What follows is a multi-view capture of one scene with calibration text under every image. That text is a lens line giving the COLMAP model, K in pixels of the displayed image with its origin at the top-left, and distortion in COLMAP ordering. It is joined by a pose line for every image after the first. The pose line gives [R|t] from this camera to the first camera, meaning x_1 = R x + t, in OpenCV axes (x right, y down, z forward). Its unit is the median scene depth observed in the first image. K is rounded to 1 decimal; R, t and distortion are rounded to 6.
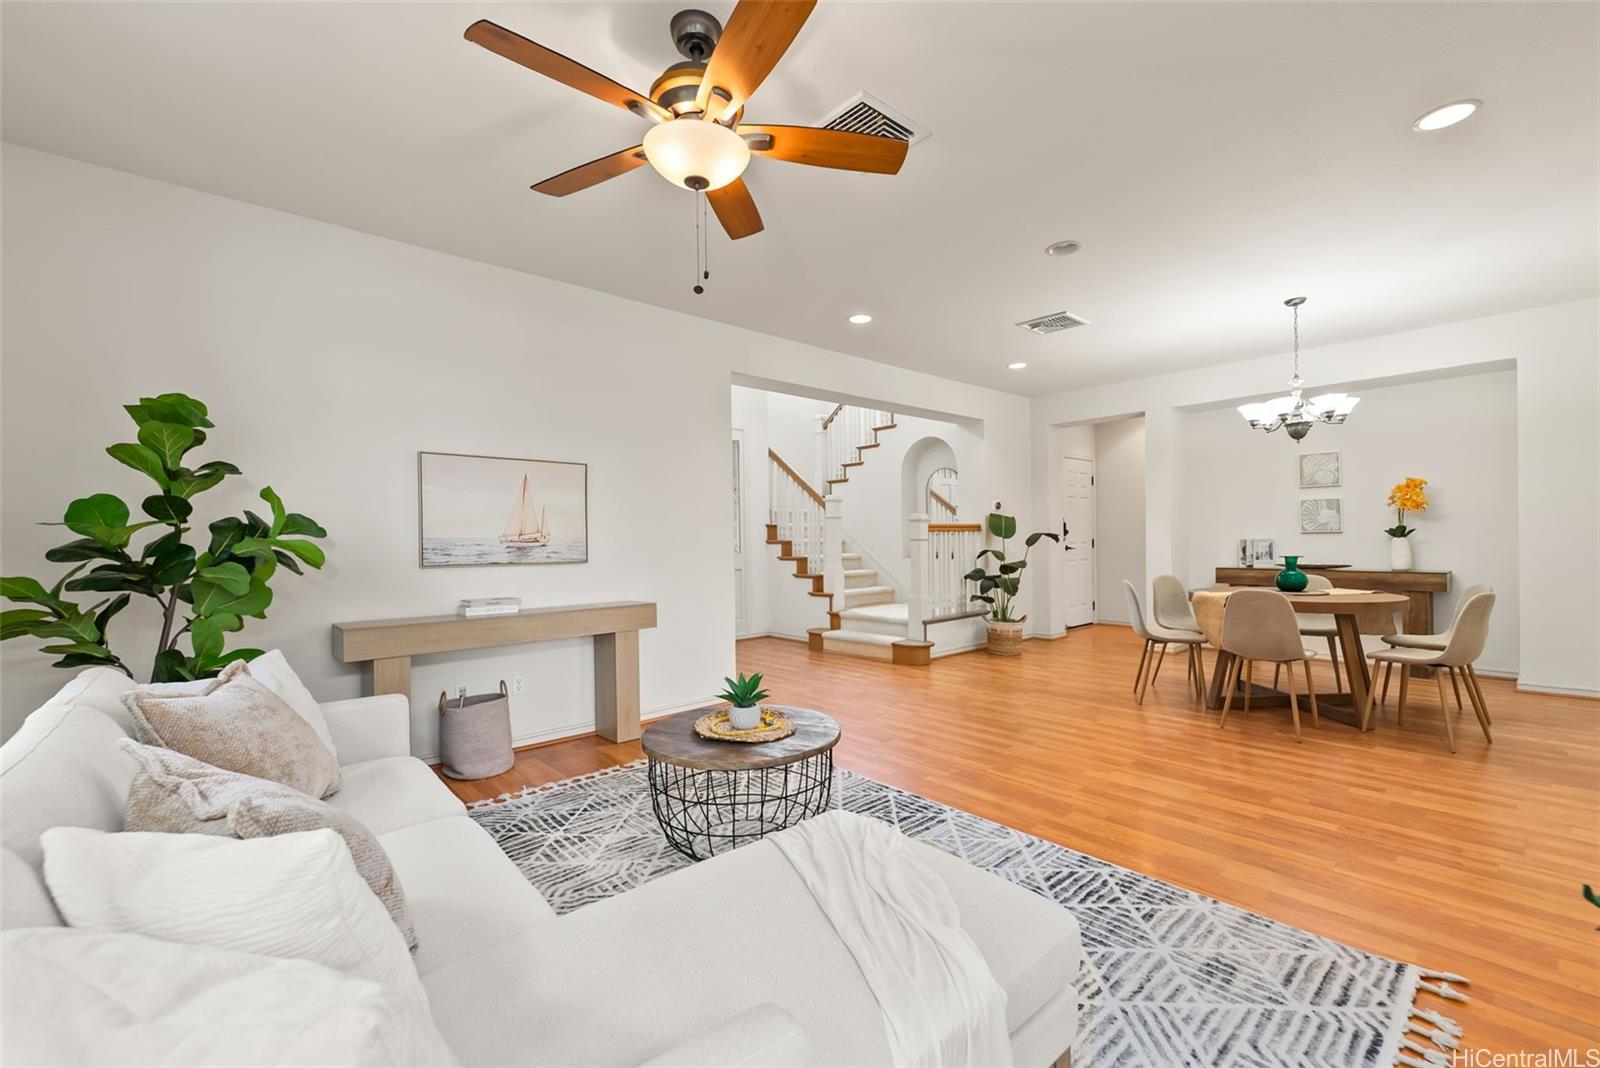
lens RADIAL K [[674.7, 0, 797.9], [0, 674.7, 543.4], [0, 0, 1]] dist [0.001888, 0.000137]
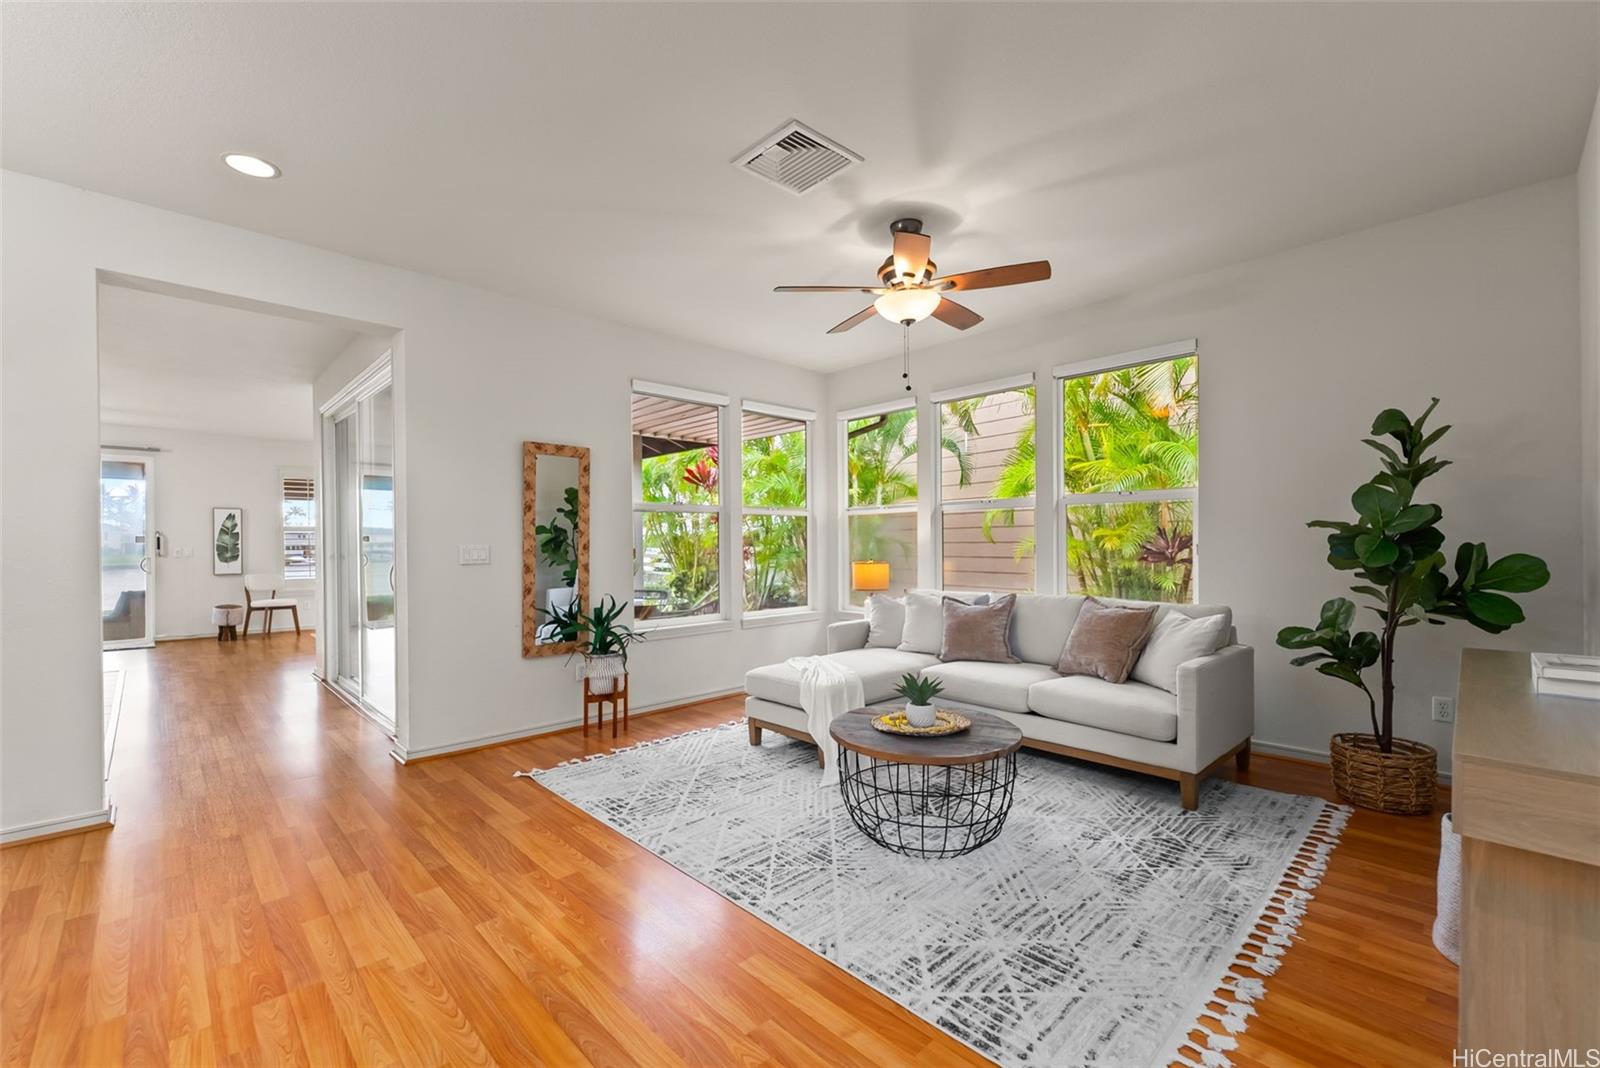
lens RADIAL K [[674.7, 0, 797.9], [0, 674.7, 543.4], [0, 0, 1]] dist [0.001888, 0.000137]
pose [[-0.998985, 0.019590, -0.040560, 0.118164], [0.019371, 0.999796, 0.005771, -0.015332], [0.040664, 0.004979, -0.999160, 1.593247]]
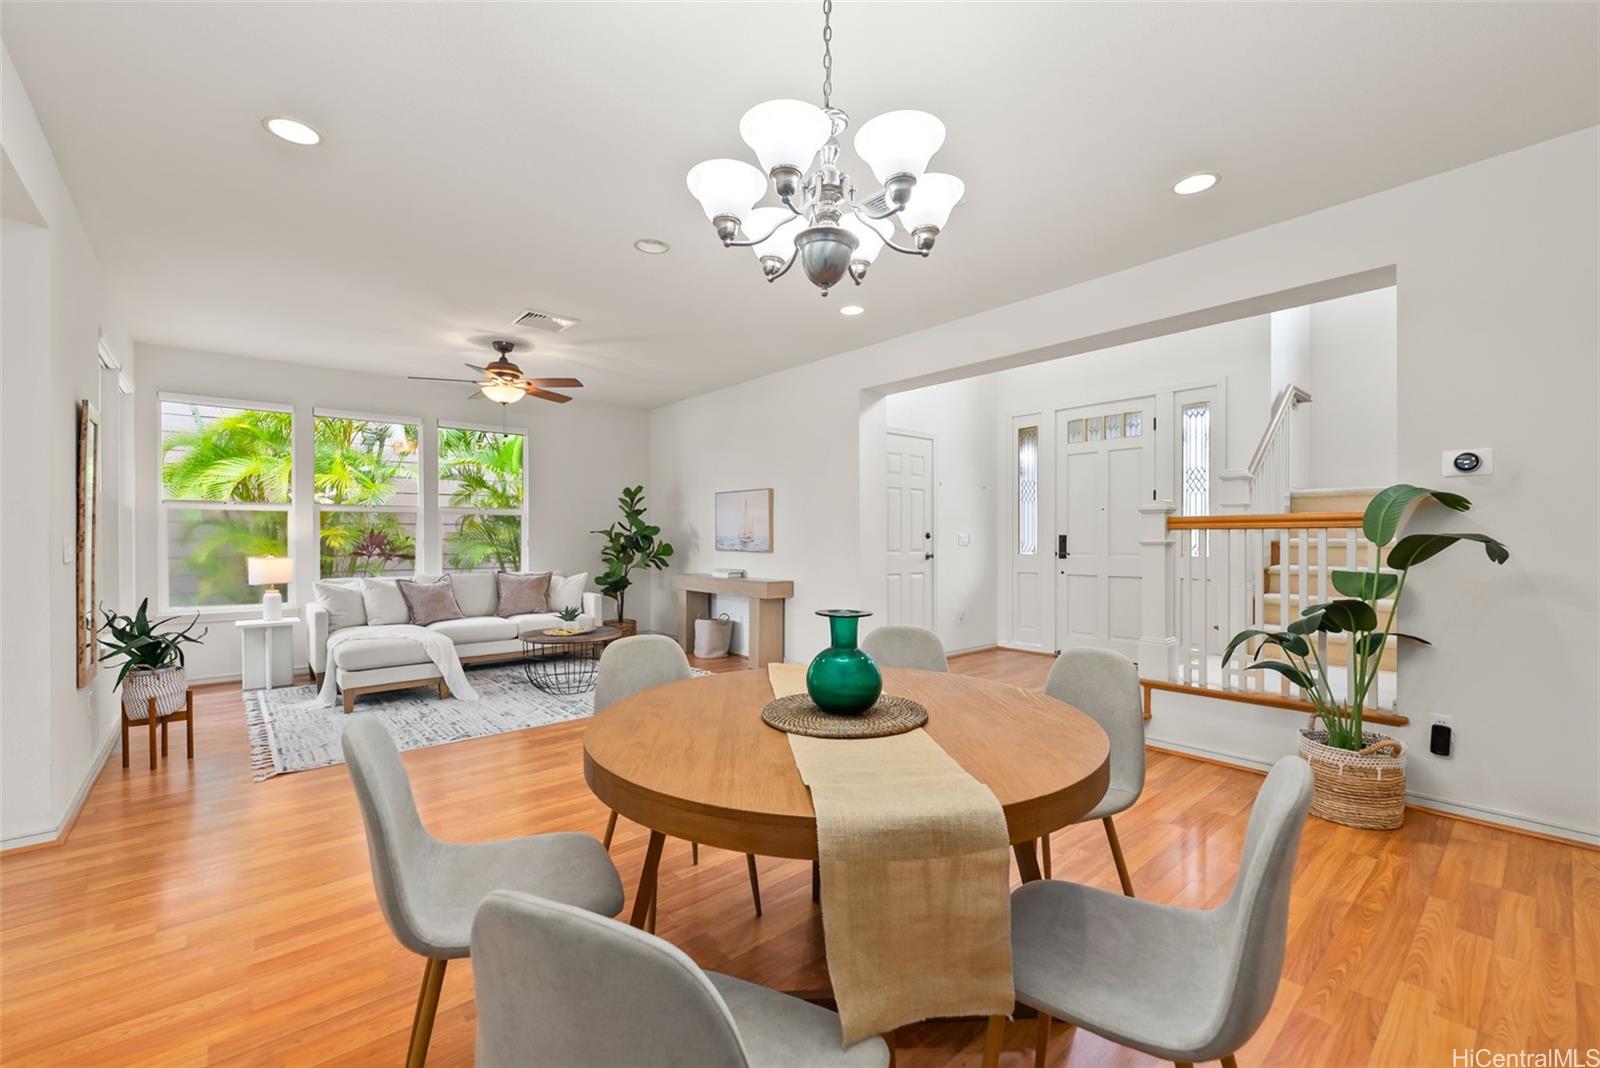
lens RADIAL K [[674.7, 0, 797.9], [0, 674.7, 543.4], [0, 0, 1]] dist [0.001888, 0.000137]
pose [[-0.023566, 0.024075, -0.999432, 1.508752], [-0.003561, 0.999702, 0.024165, -0.036241], [0.999716, 0.004129, -0.023473, 1.353507]]
